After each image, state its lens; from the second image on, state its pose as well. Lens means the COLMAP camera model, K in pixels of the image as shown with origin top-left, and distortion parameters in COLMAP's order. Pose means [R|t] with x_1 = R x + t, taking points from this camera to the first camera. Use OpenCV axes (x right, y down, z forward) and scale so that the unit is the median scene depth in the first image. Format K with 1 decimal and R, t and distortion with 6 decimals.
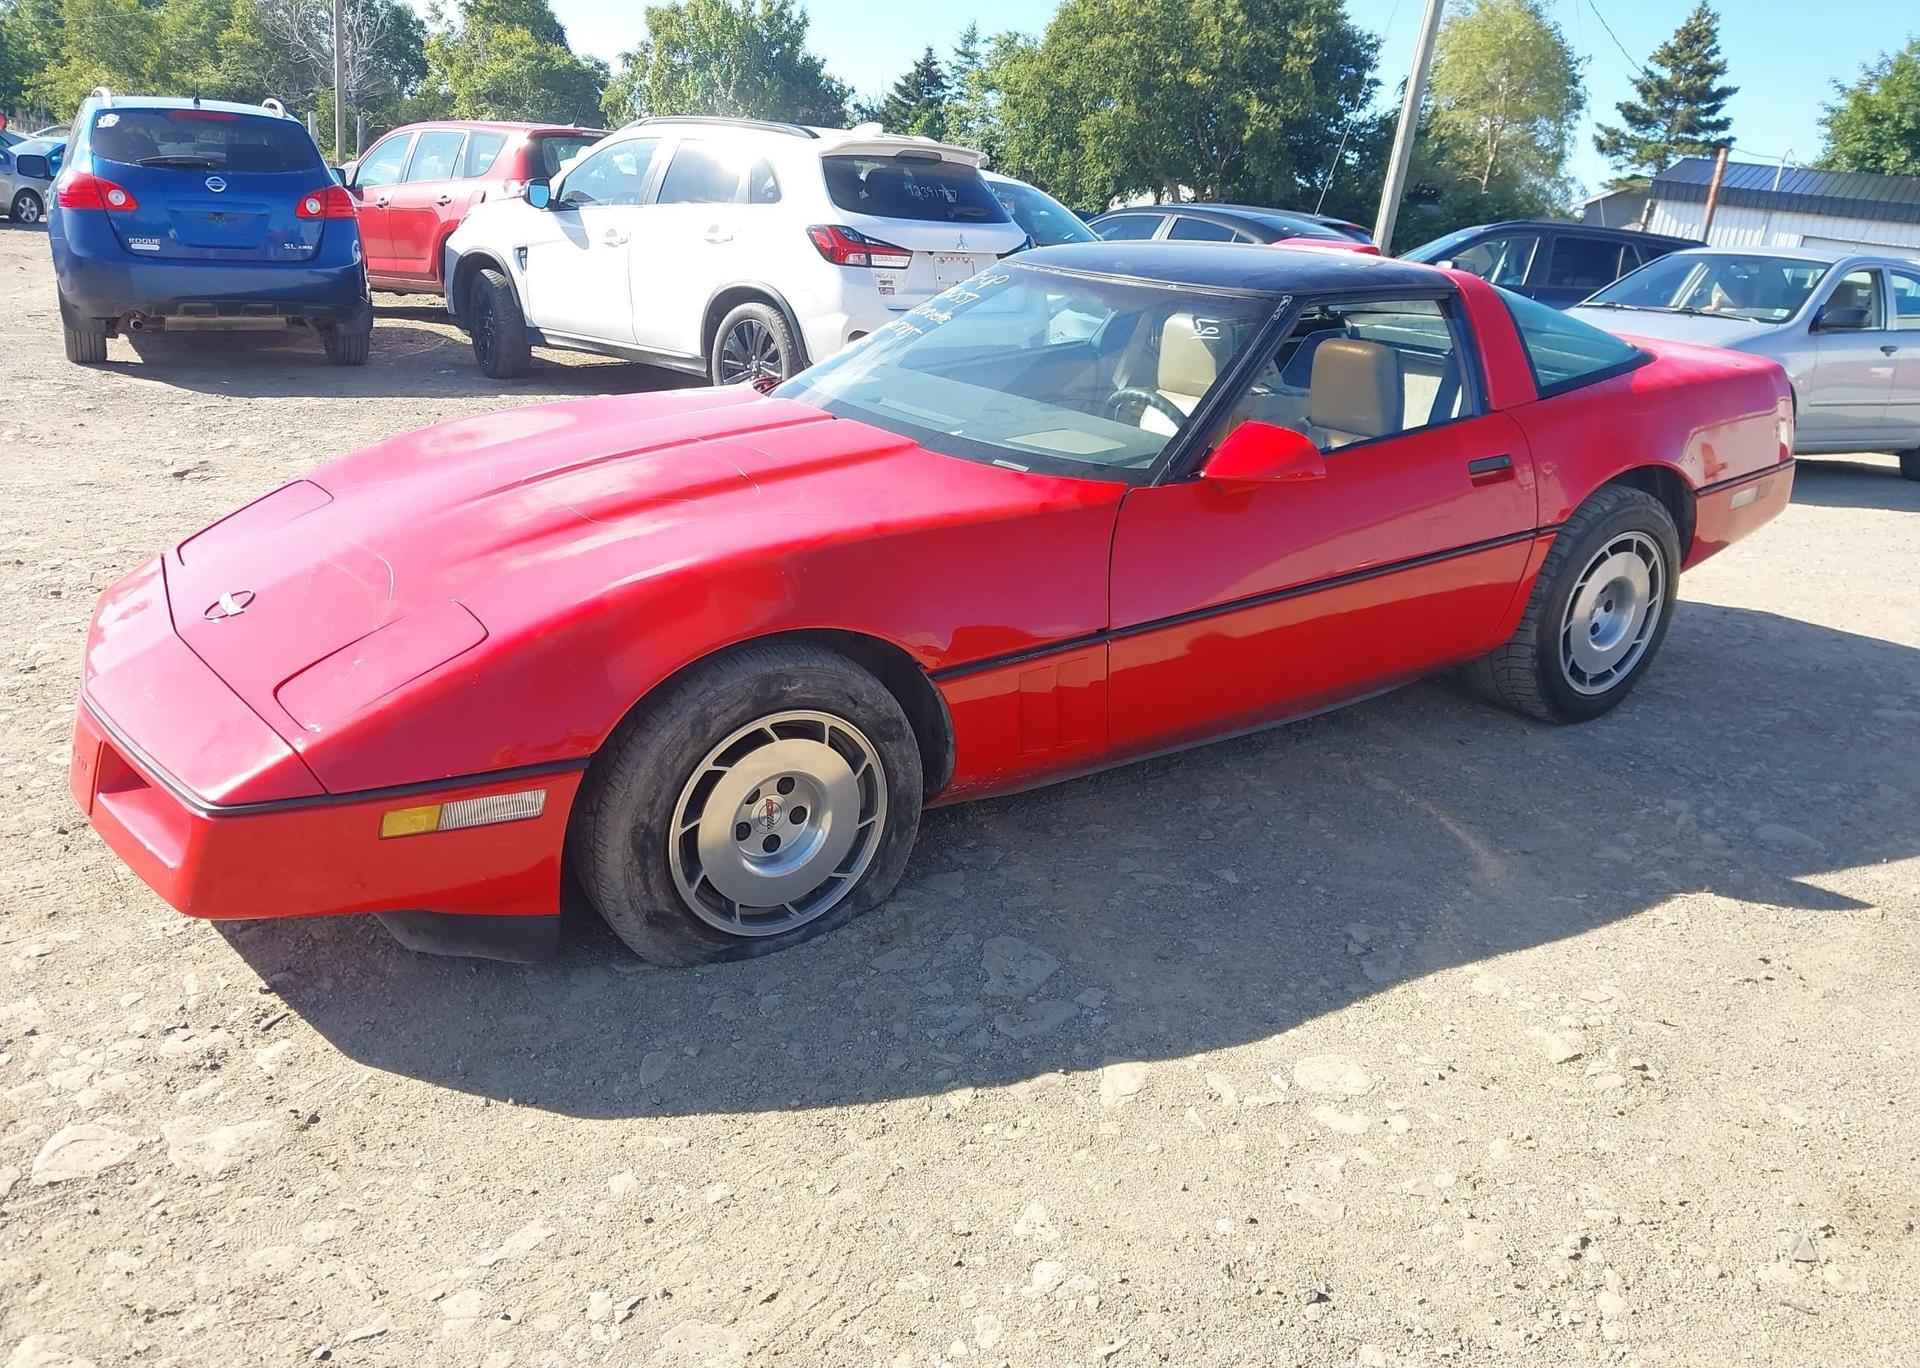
lens RADIAL K [[1524.1, 0, 1014.7], [0, 1524.1, 686.1], [0, 0, 1]] dist [0.012729, -0.001712]
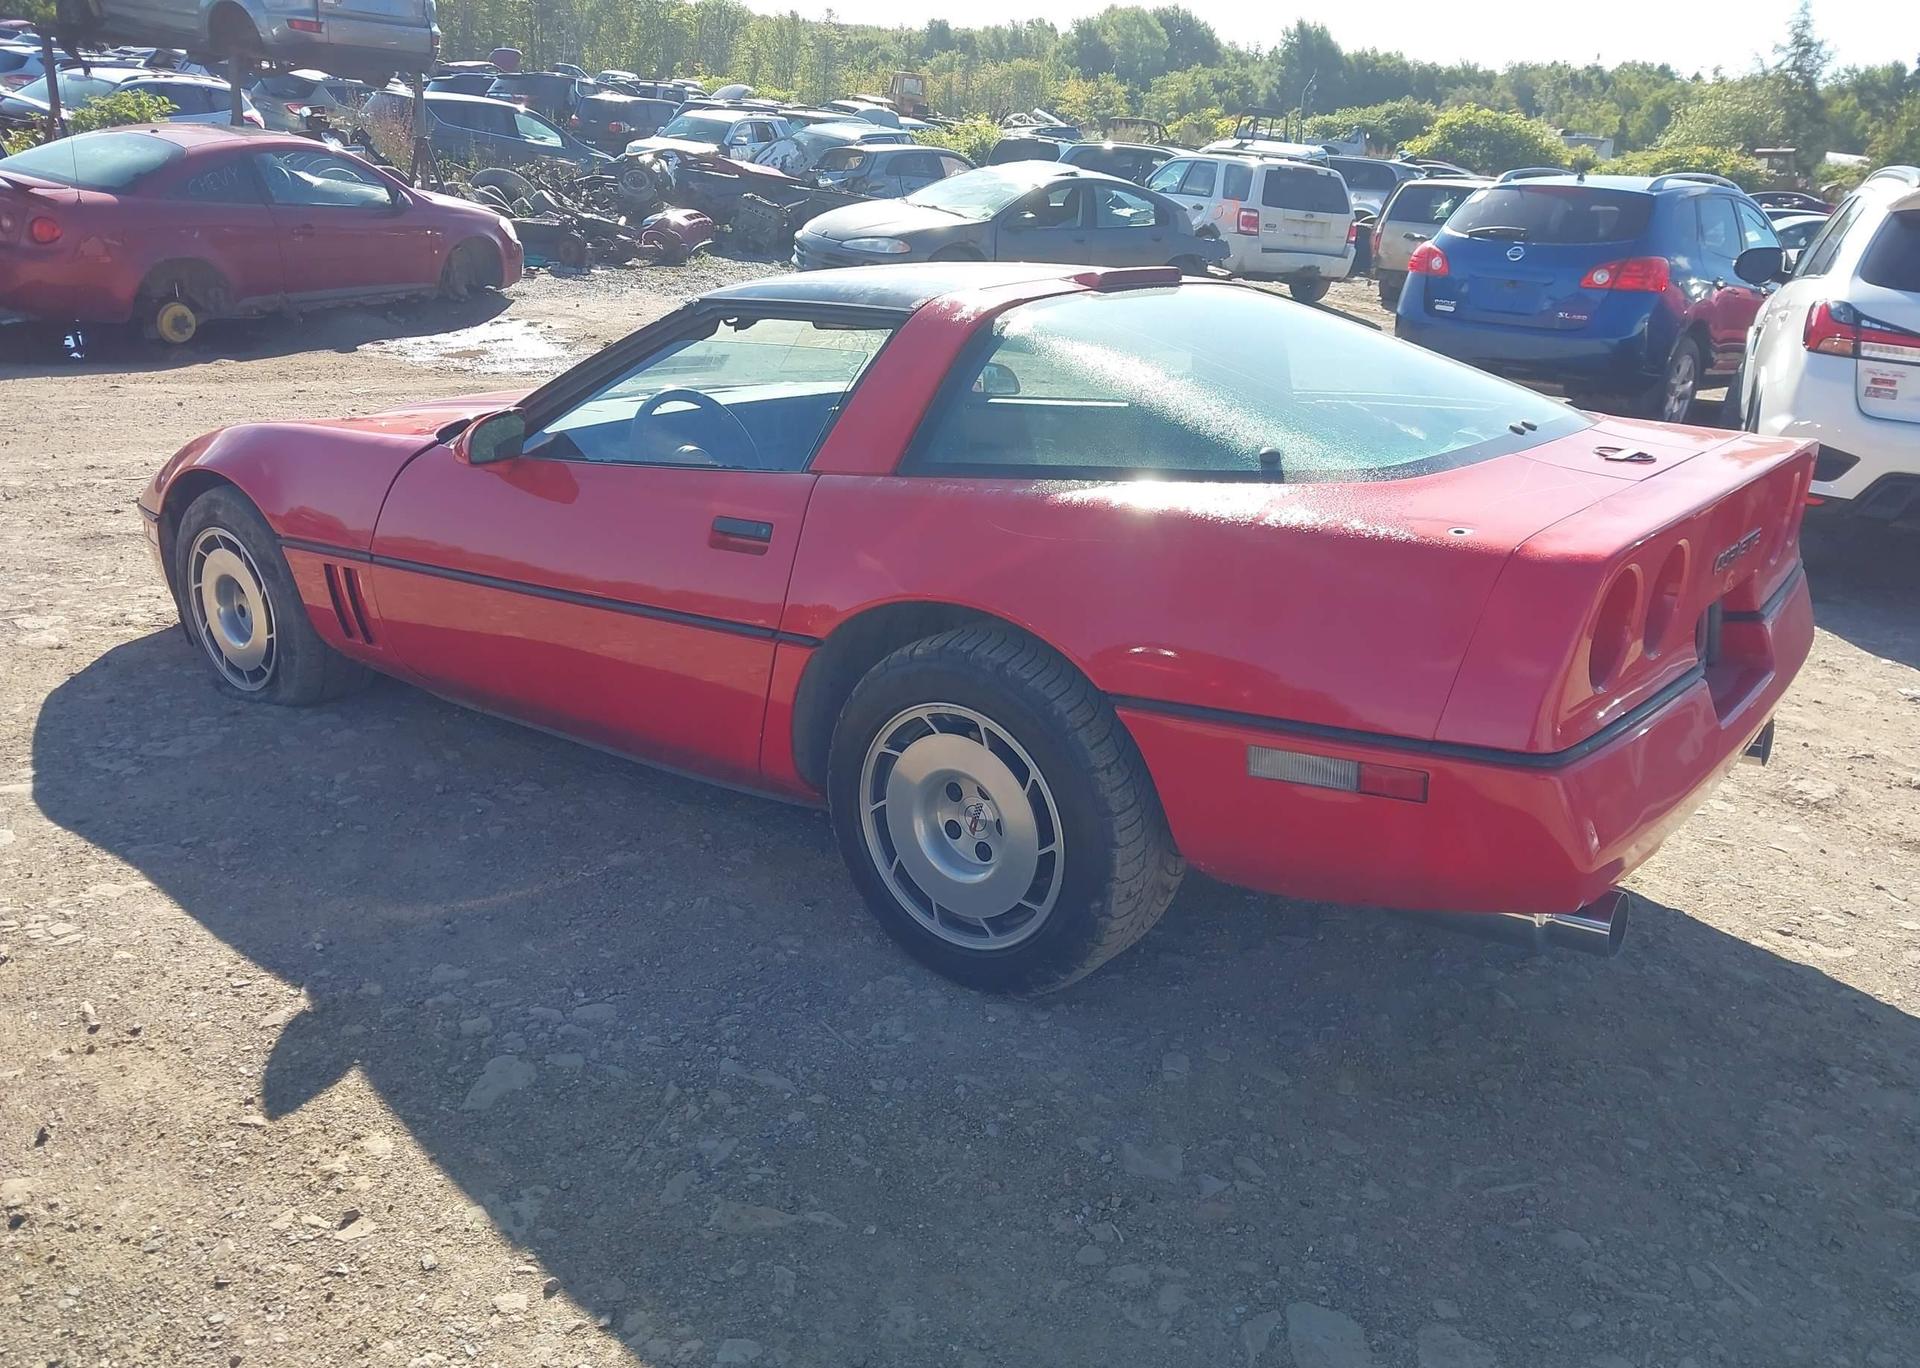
lens RADIAL K [[1607.6, 0, 927.5], [0, 1607.6, 683.0], [0, 0, 1]] dist [-0.006234, 0.016200]
pose [[0.277331, 0.252891, -0.926895, 1.377484], [-0.328486, 0.931557, 0.155878, -0.282501], [0.902876, 0.261243, 0.341420, 1.025760]]
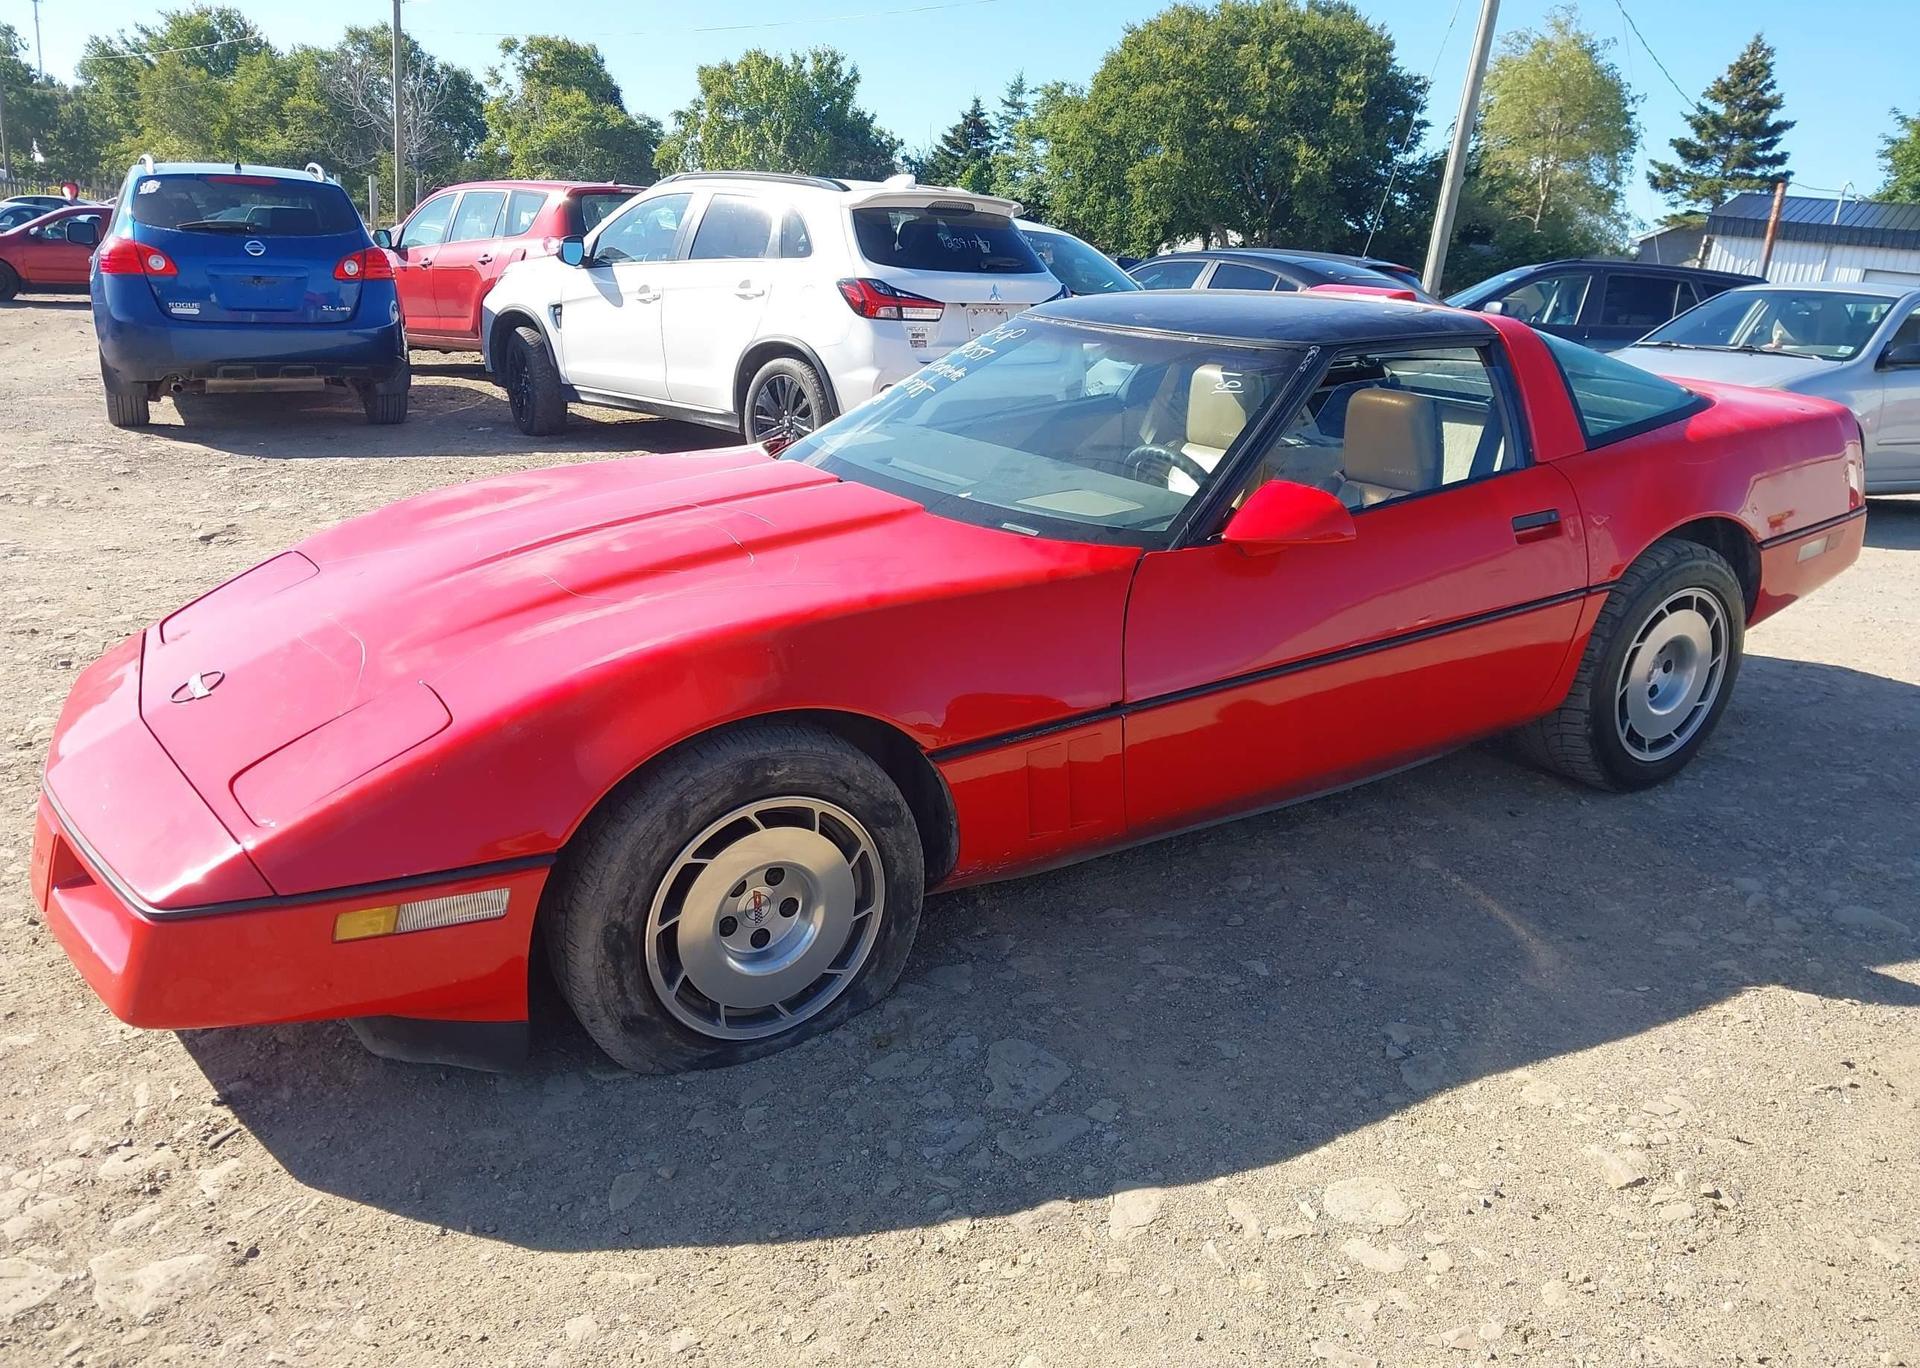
lens RADIAL K [[1536.2, 0, 1015.5], [0, 1536.2, 680.4], [0, 0, 1]] dist [0.019070, -0.011182]
pose [[0.999412, -0.008878, -0.033133, 0.027697], [0.007729, 0.999371, -0.034620, -0.020273], [0.033420, 0.034344, 0.998851, 0.058614]]
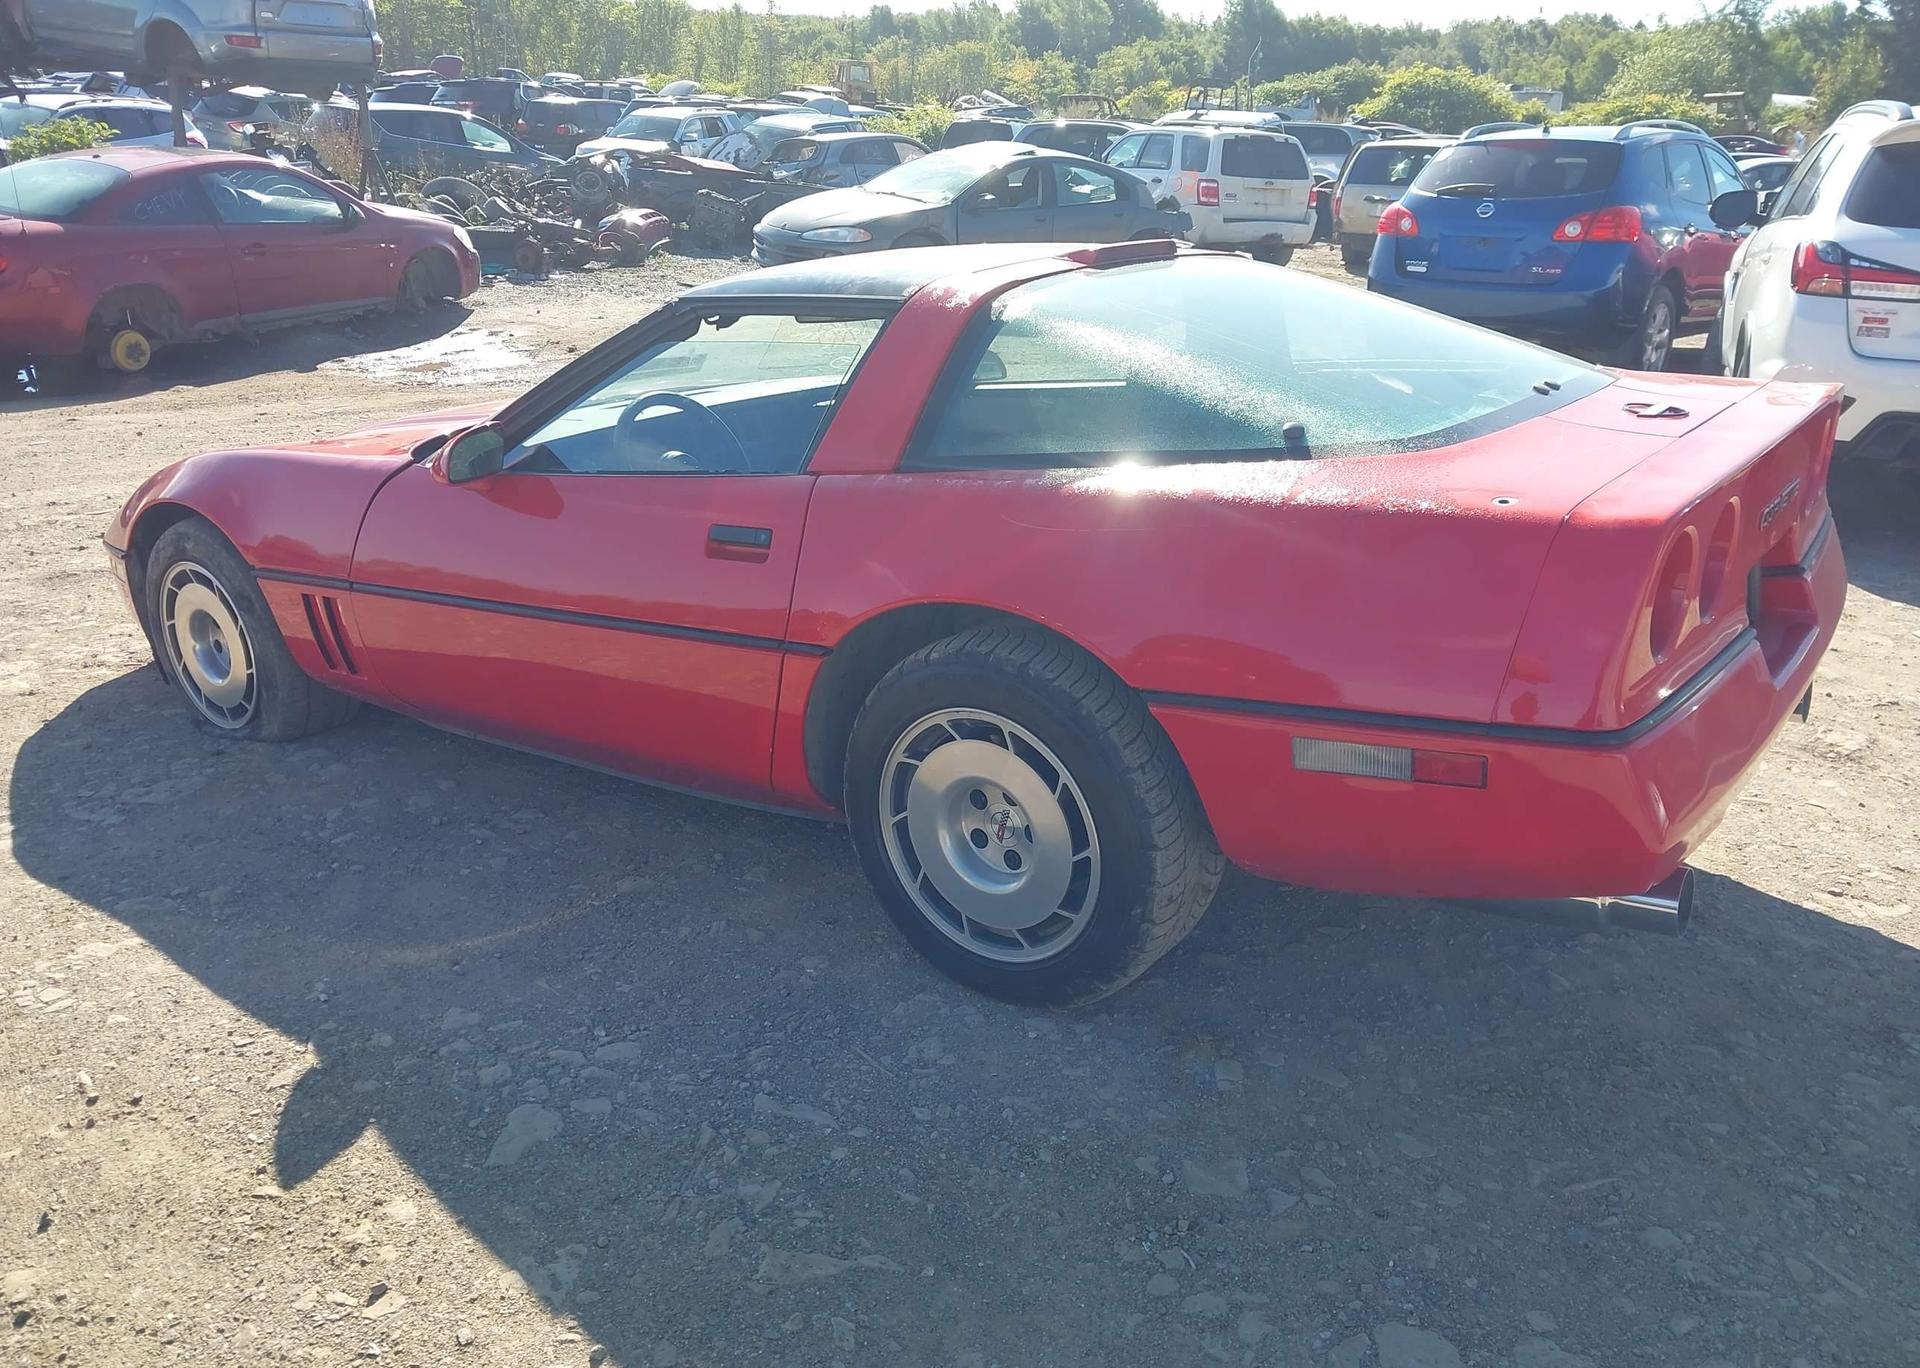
lens RADIAL K [[1605.4, 0, 927.5], [0, 1605.4, 690.5], [0, 0, 1]] dist [-0.005300, 0.010793]
pose [[0.303523, 0.248145, -0.919945, 1.329981], [-0.278709, 0.946387, 0.163321, -0.278367], [0.911150, 0.206825, 0.356410, 1.017879]]
